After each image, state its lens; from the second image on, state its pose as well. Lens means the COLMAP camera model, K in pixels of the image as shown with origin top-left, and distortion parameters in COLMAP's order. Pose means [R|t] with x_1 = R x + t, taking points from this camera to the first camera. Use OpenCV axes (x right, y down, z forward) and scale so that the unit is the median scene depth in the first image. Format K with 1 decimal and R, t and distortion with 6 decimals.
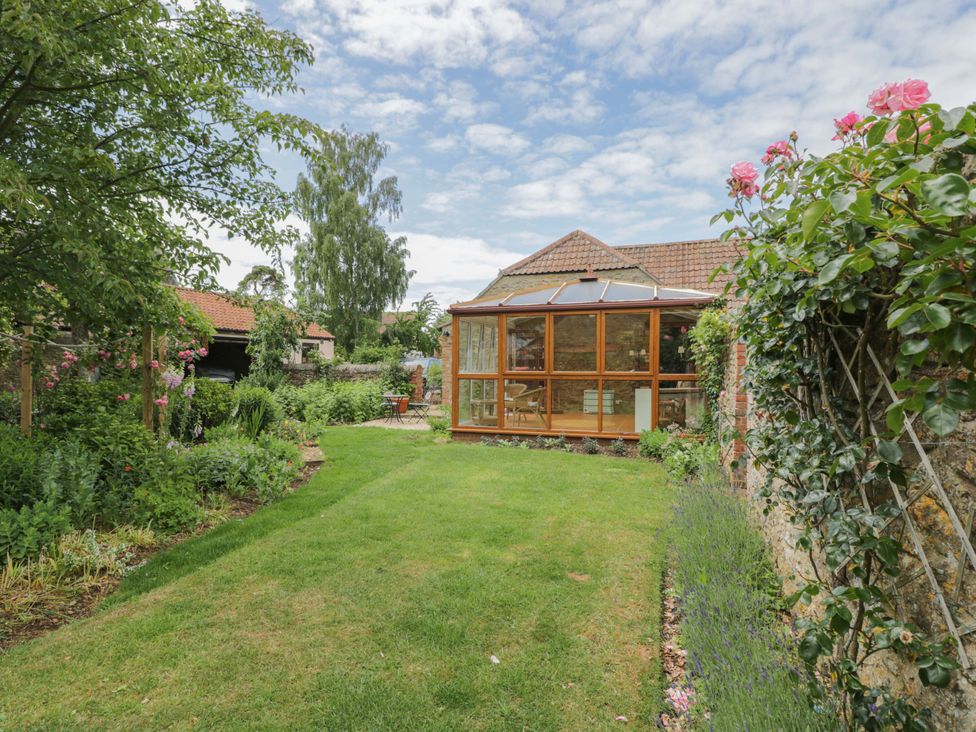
lens RADIAL K [[505.0, 0, 488.2], [0, 505.0, 367.3], [0, 0, 1]] dist [-0.014254, -0.005540]
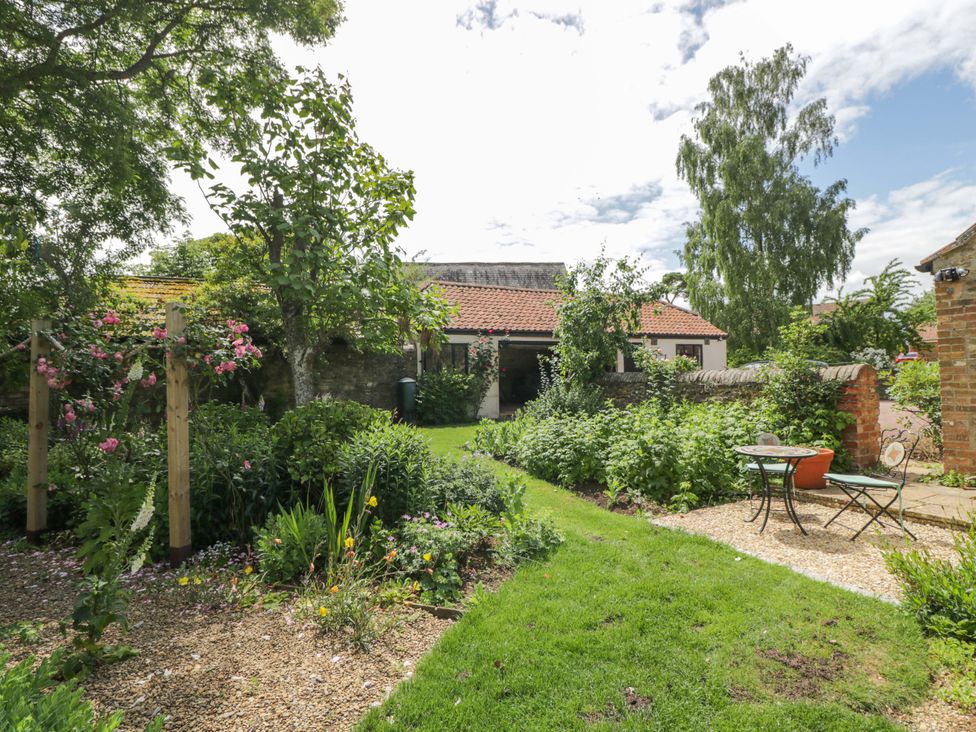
lens RADIAL K [[521.9, 0, 487.7], [0, 521.9, 365.7], [0, 0, 1]] dist [0.005495, -0.000803]
pose [[0.705875, -0.044362, -0.706946, -0.018783], [0.026300, 0.998990, -0.036429, 0.001248], [0.707848, 0.007121, 0.706329, 0.173121]]
